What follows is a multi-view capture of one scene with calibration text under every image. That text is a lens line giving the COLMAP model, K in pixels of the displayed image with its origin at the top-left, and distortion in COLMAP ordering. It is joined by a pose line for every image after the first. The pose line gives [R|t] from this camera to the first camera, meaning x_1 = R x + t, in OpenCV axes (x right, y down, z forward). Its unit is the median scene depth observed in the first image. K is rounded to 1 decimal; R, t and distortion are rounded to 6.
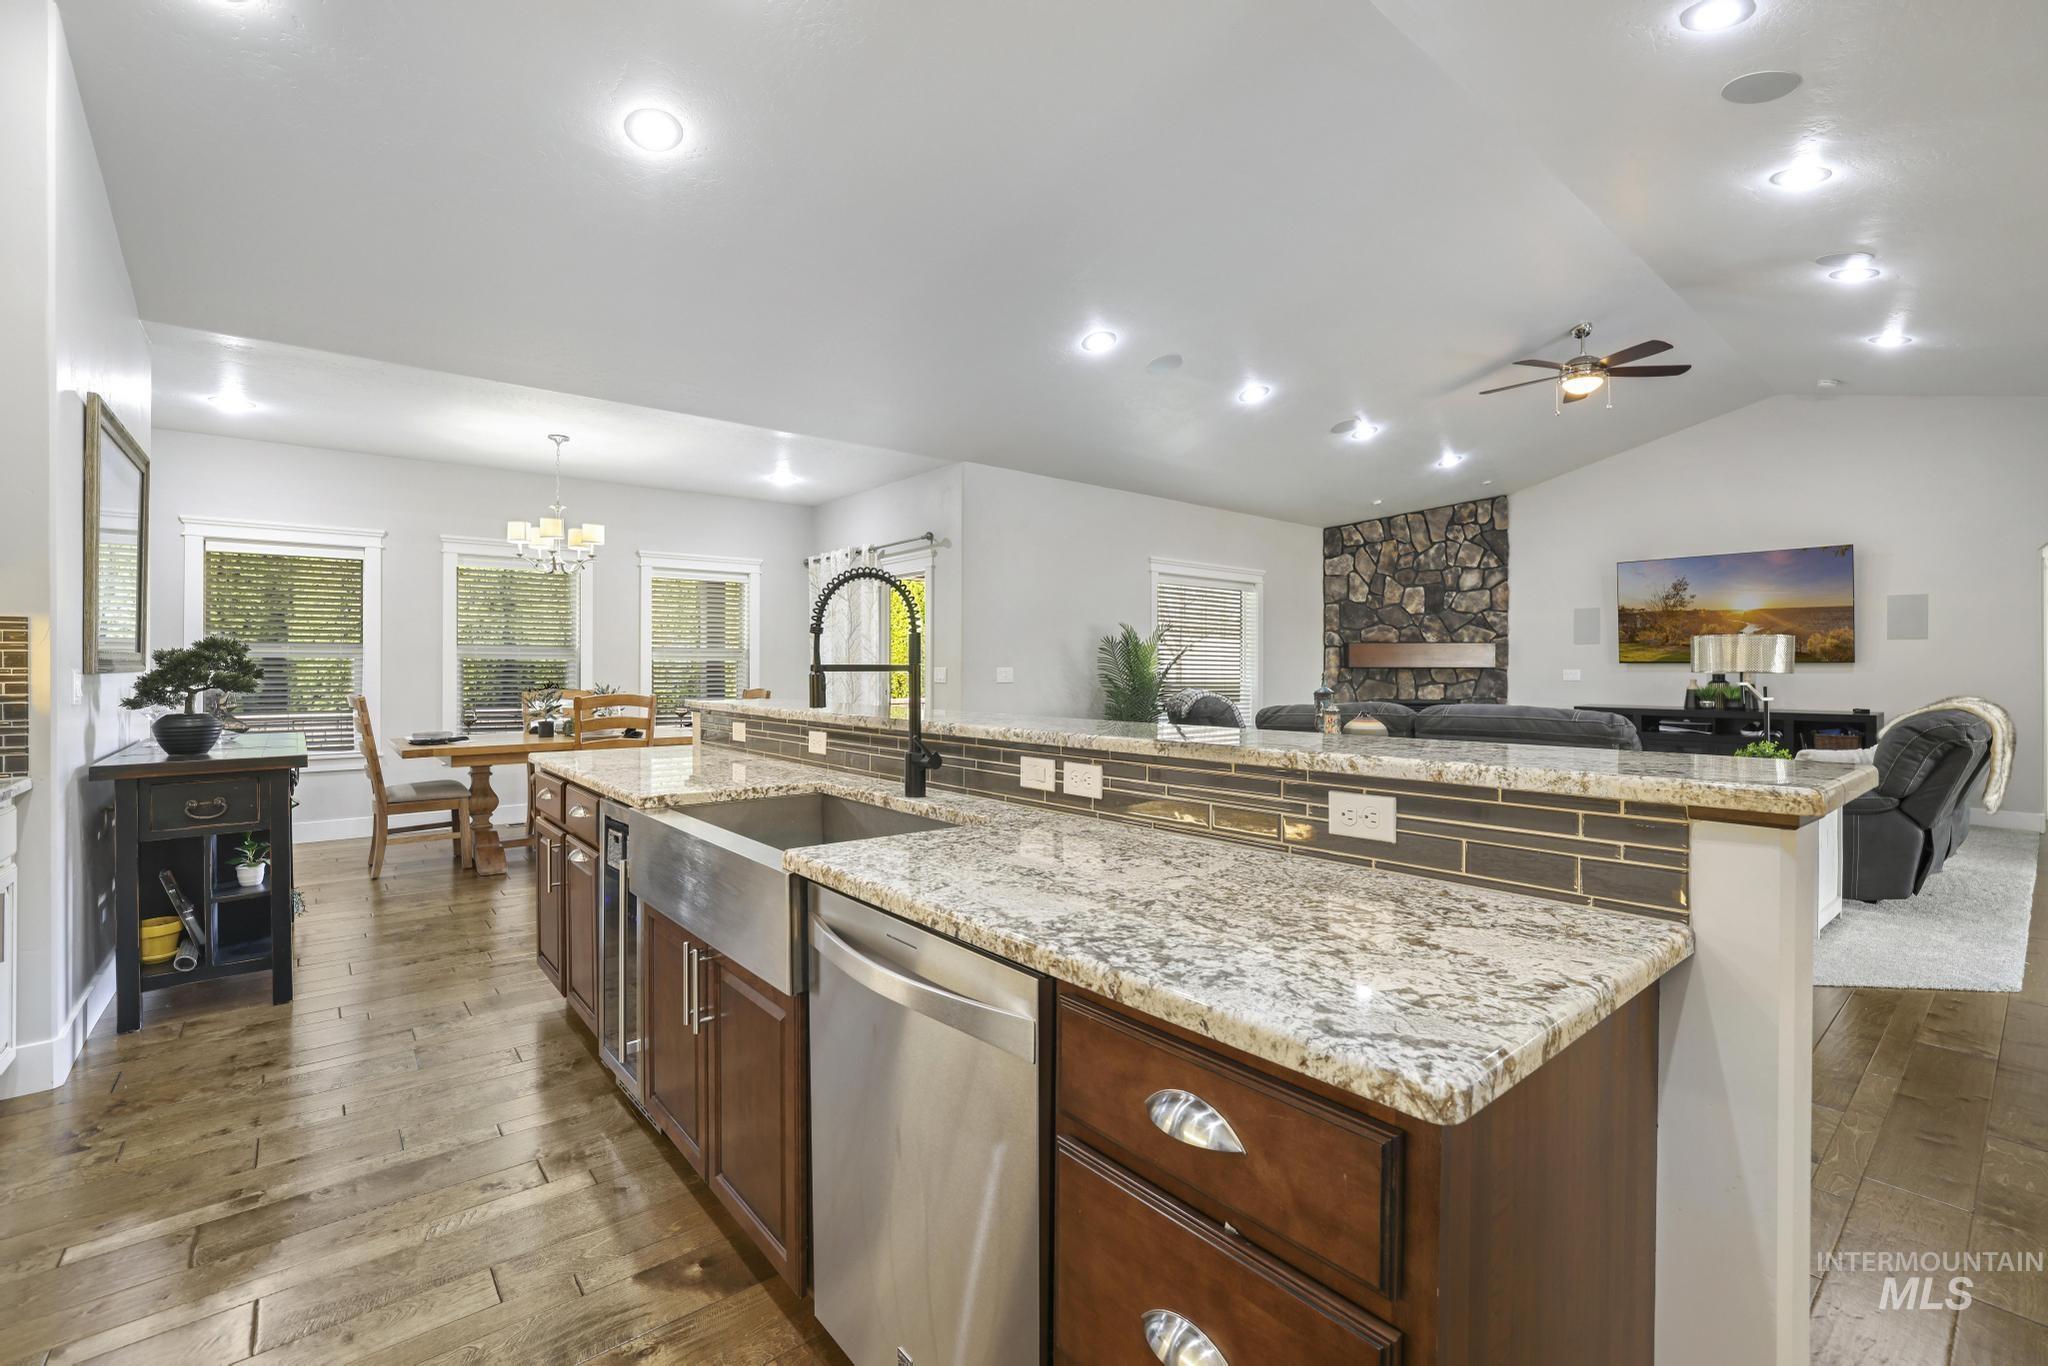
lens RADIAL K [[893.3, 0, 1028.9], [0, 893.3, 650.6], [0, 0, 1]] dist [-0.016135, 0.001842]
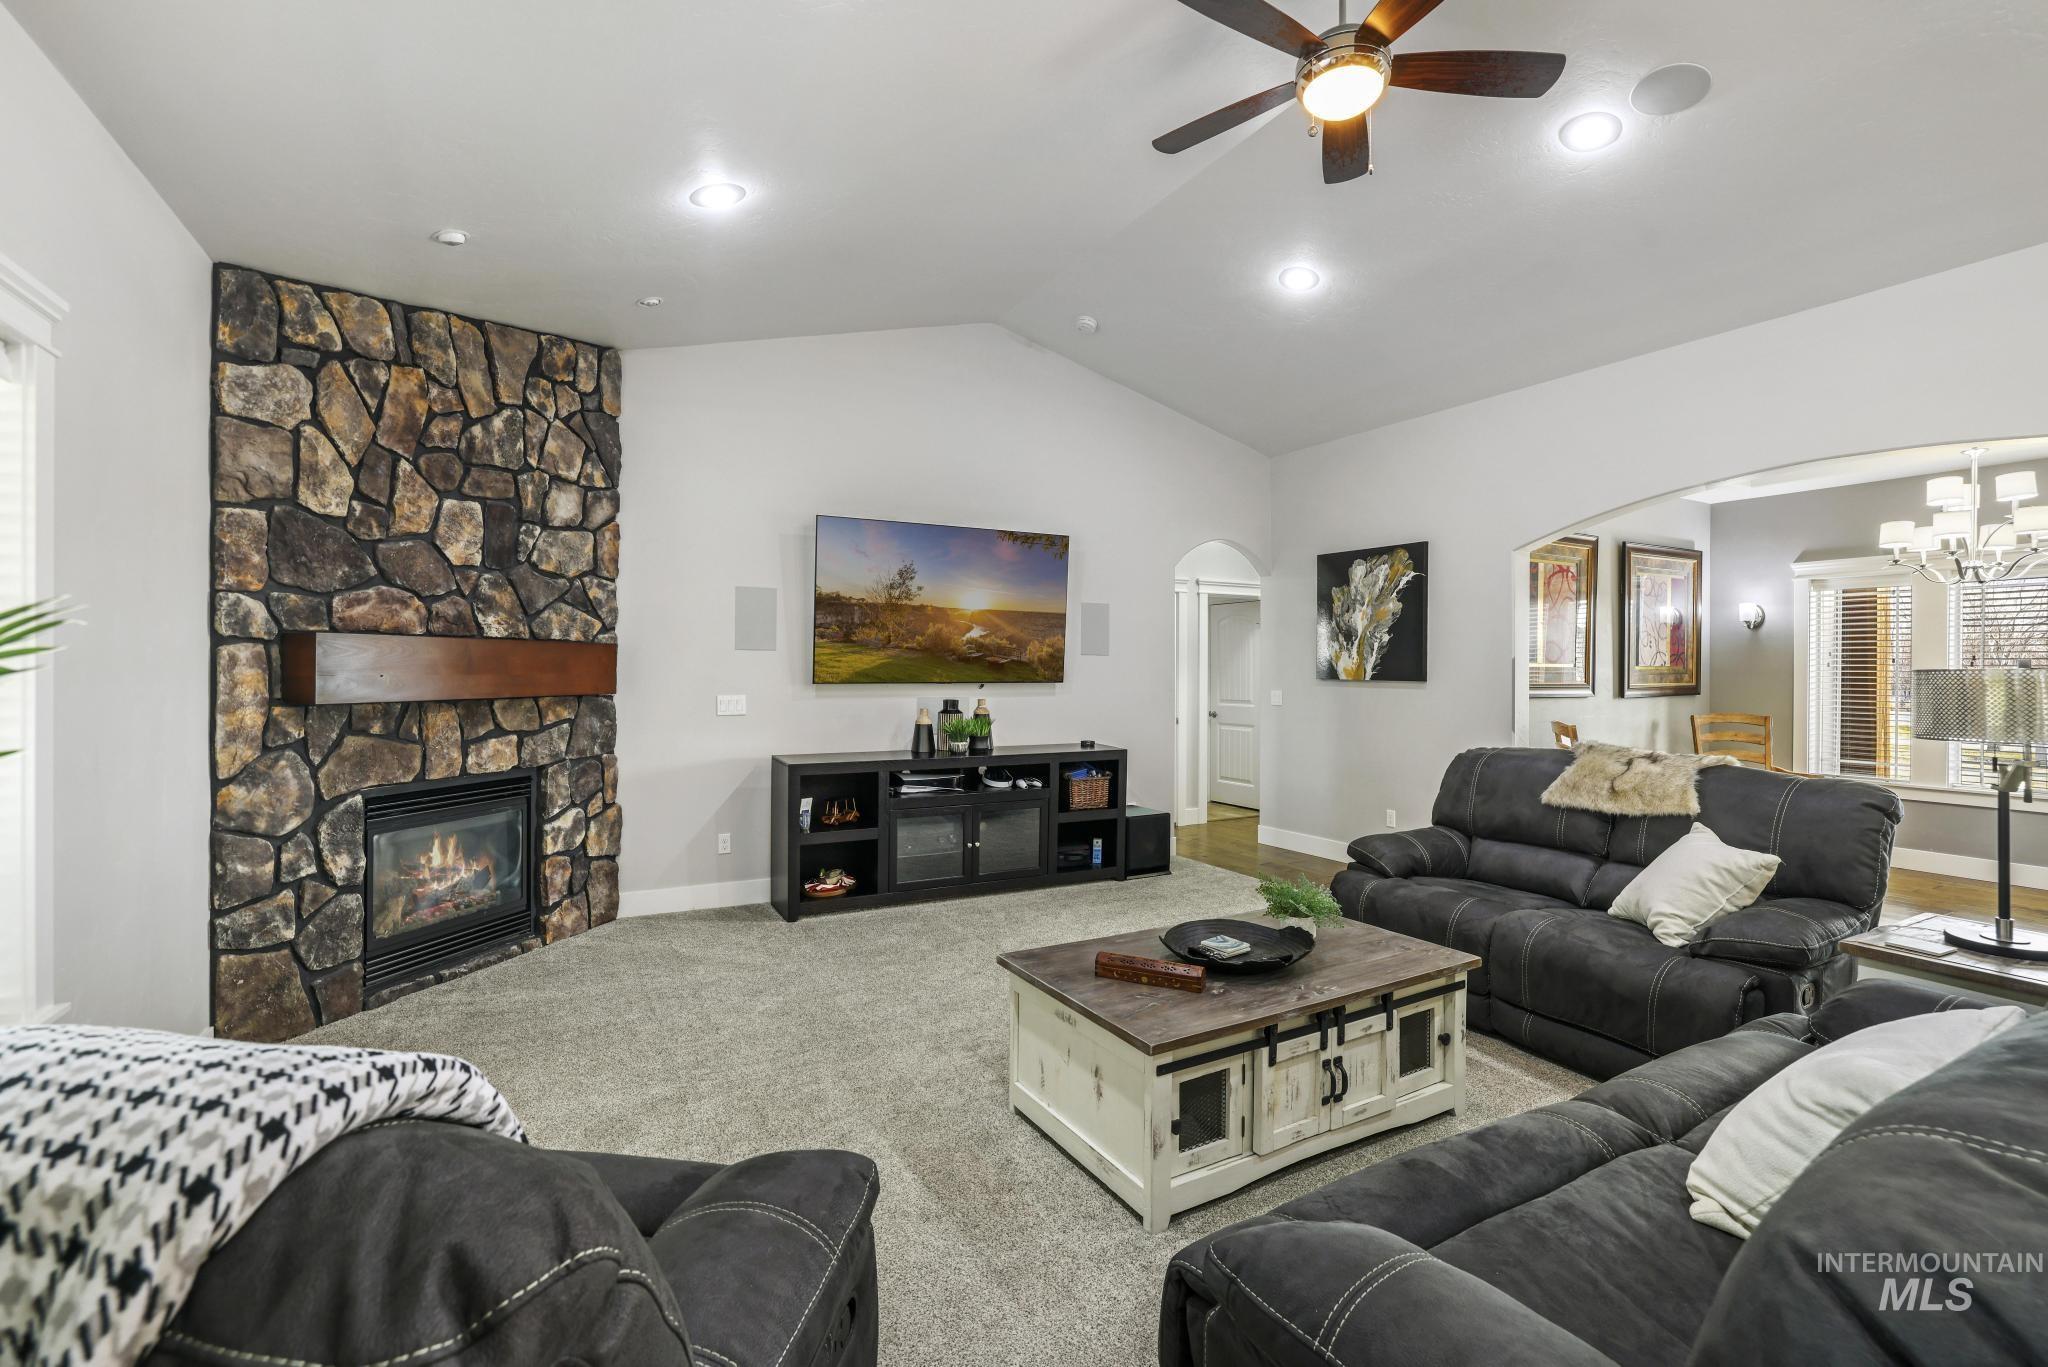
lens RADIAL K [[893.3, 0, 1001.9], [0, 893.3, 664.1], [0, 0, 1]] dist [-0.016135, 0.001842]
pose [[0.209475, -0.000967, 0.977814, 0.088719], [-0.024831, 0.999672, 0.006308, -0.005093], [-0.977499, -0.025602, 0.209382, 0.674452]]
